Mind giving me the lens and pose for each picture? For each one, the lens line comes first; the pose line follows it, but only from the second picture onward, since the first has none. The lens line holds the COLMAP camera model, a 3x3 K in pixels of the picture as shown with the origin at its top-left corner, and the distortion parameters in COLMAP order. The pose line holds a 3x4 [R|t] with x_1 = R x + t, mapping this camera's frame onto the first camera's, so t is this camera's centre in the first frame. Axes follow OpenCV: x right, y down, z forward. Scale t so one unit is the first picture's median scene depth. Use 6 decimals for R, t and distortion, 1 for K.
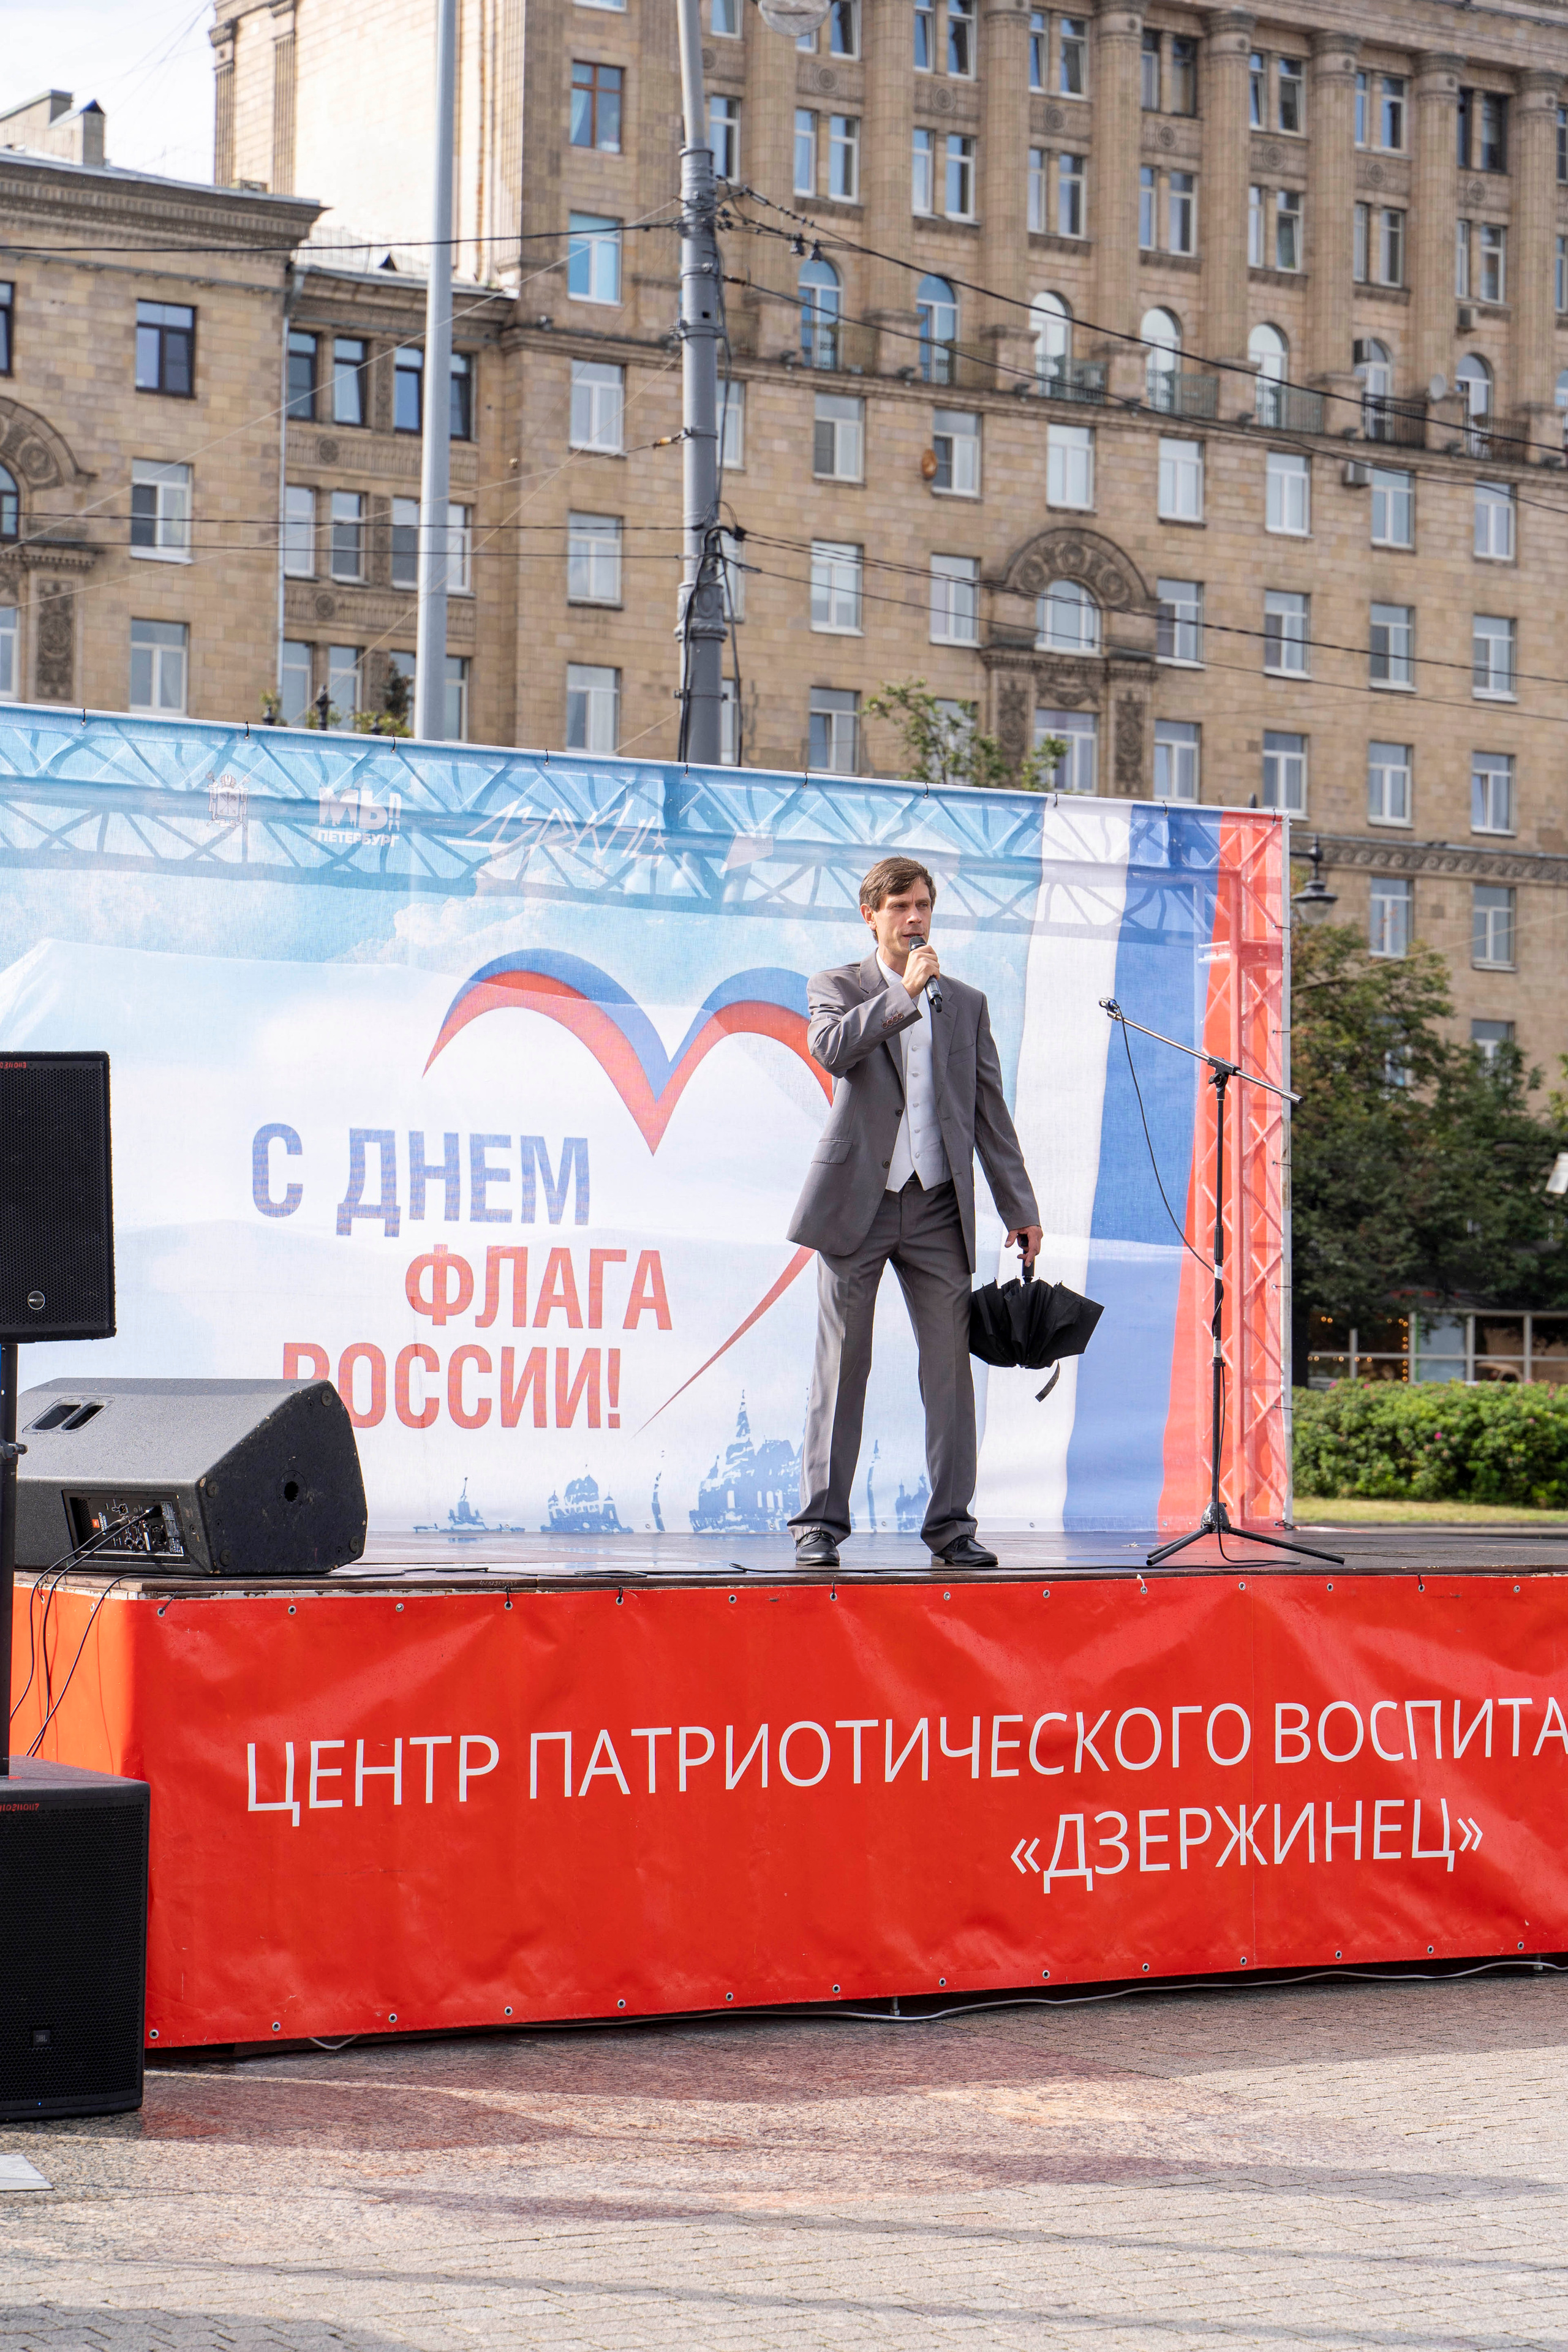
lens RADIAL K [[5183.2, 0, 766.3], [0, 5183.2, 1196.5], [0, 0, 1]] dist [-0.051005, 0.000000]
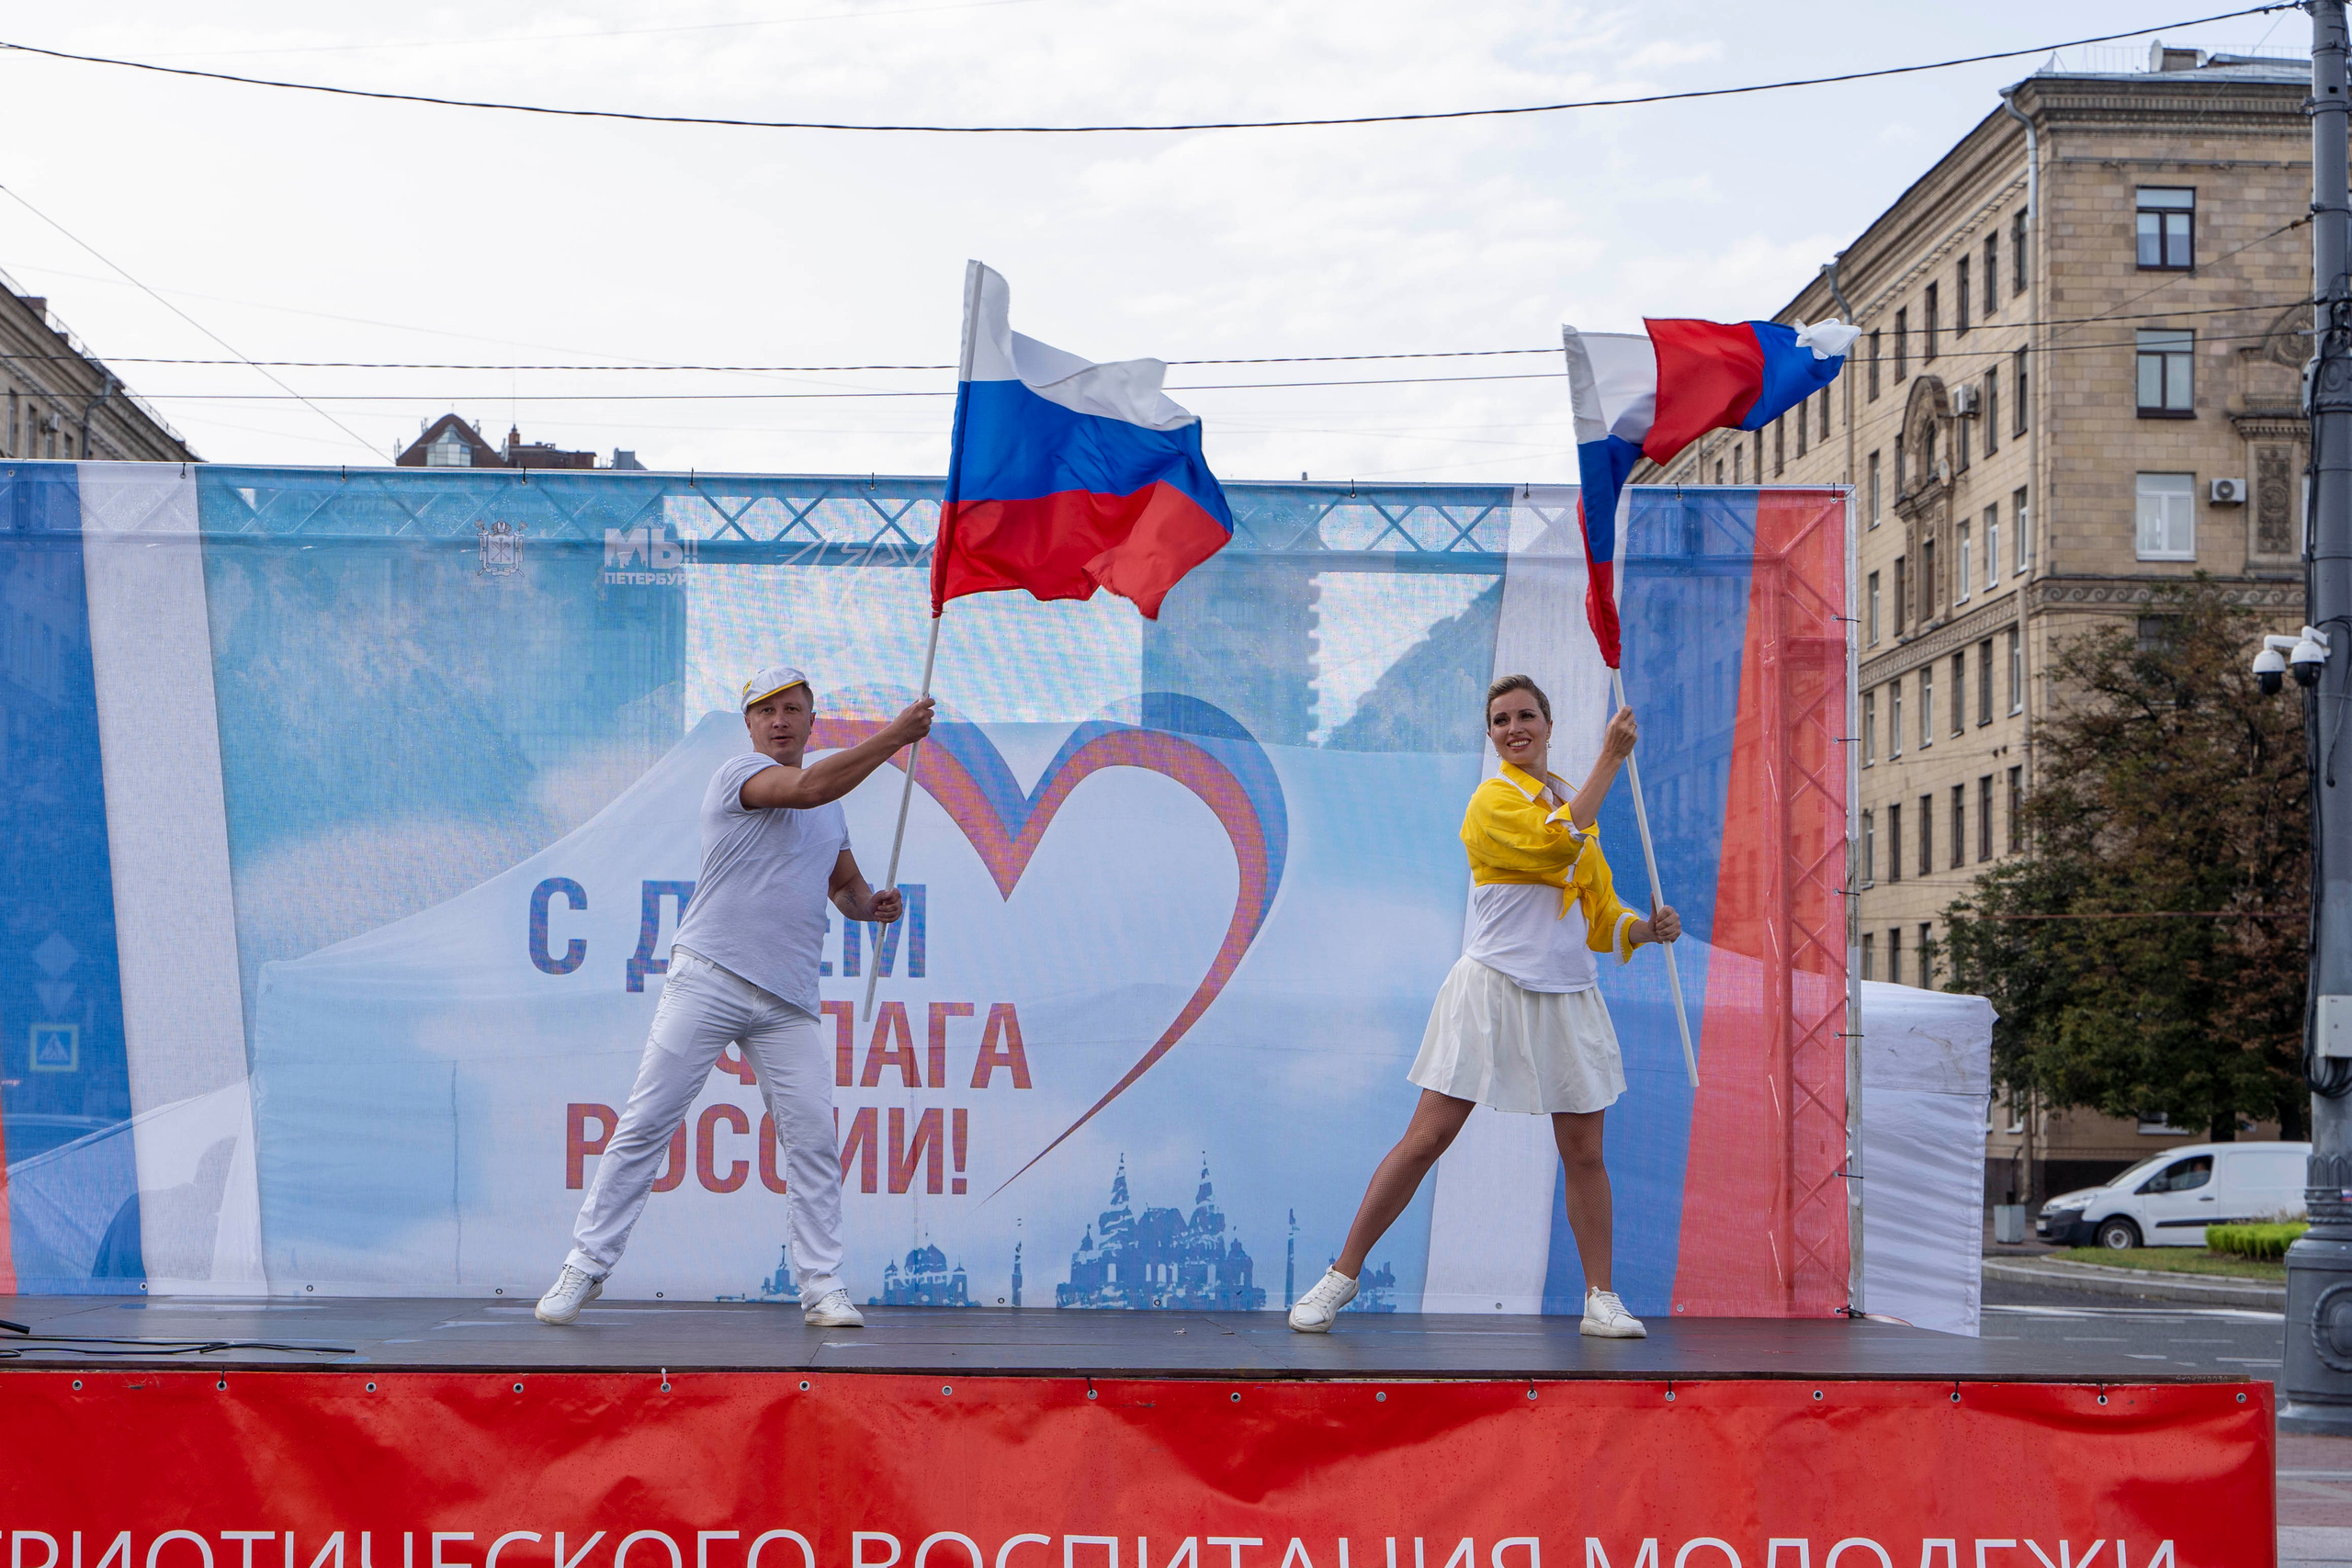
lens RADIAL K [[4190.0, 0, 946.2], [0, 4190.0, 973.3], [0, 0, 1]] dist [-0.001193, 0.000000]
pose [[0.856156, -0.022830, -0.516212, 0.358251], [0.017456, 0.999731, -0.015261, 0.016433], [0.516422, 0.004055, 0.856325, 0.352938]]
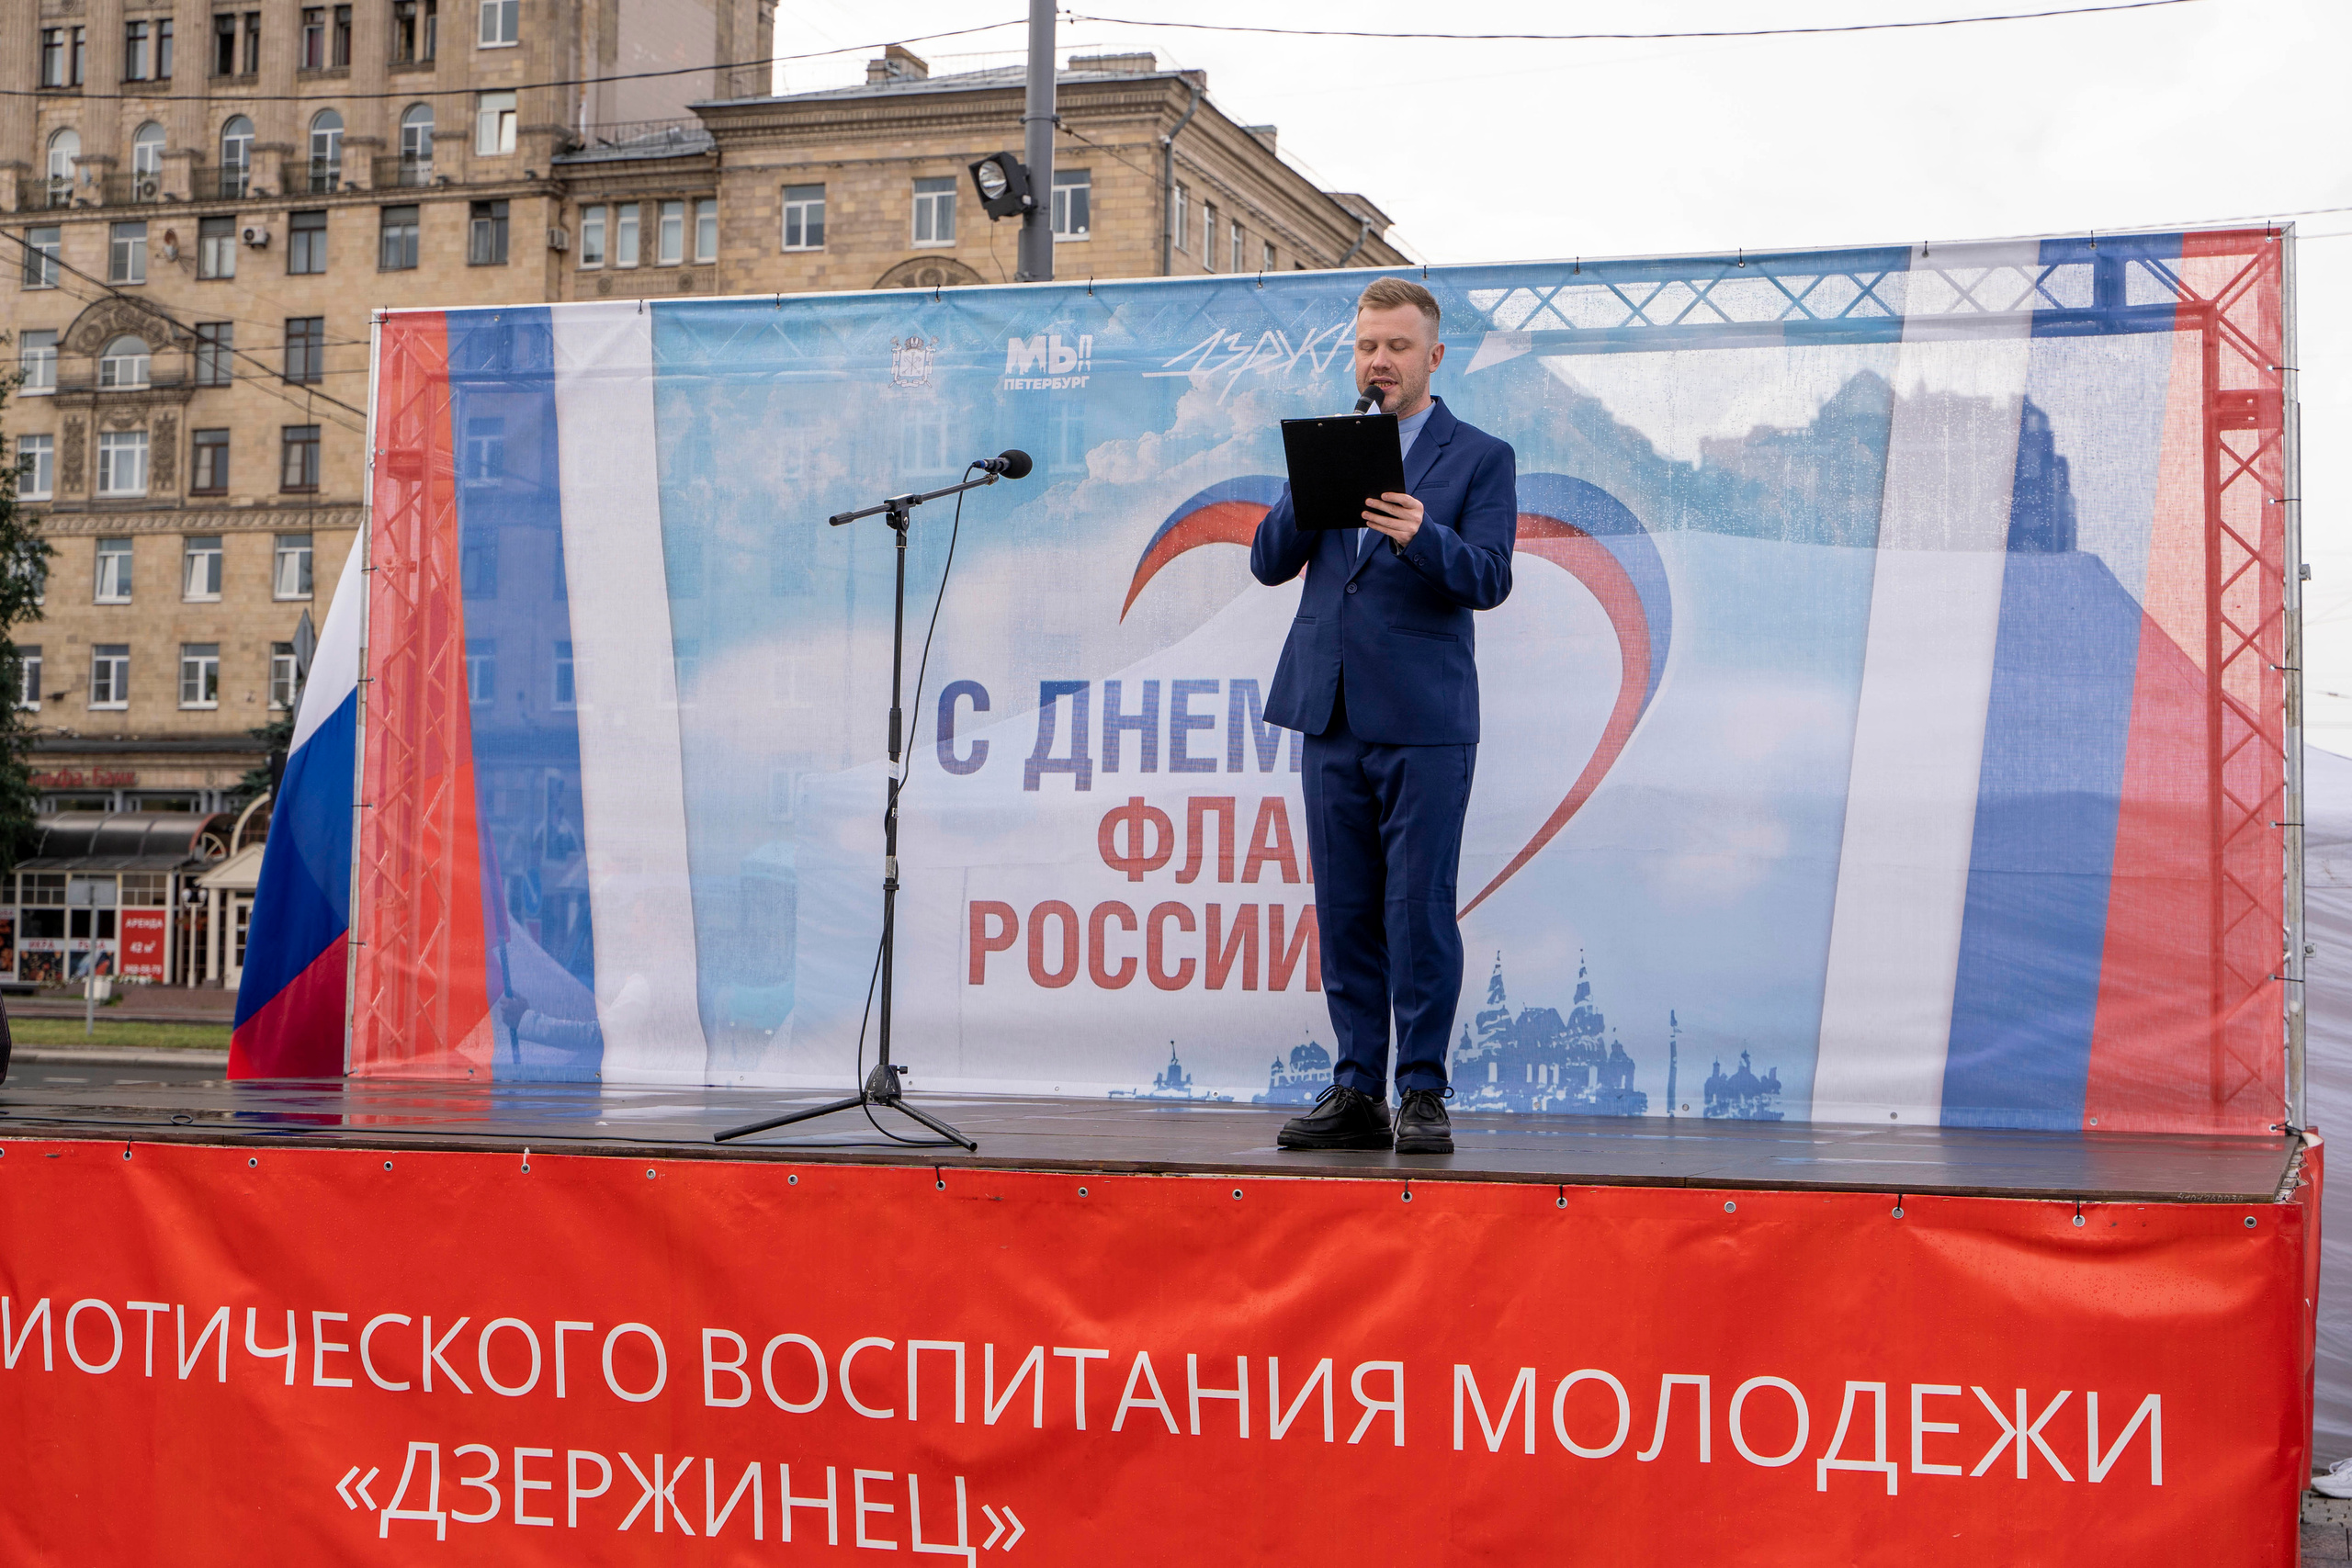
lens RADIAL K [[3556.8, 0, 1120.4], [0, 3556.8, 742.5], [0, 0, 1]] dist [0.002660, 0.000000]
pose [[0.644943, -0.049870, -0.762602, 0.429106], [0.017914, 0.998581, -0.050152, 0.031441], [0.764021, 0.018684, 0.644921, 0.561643]]
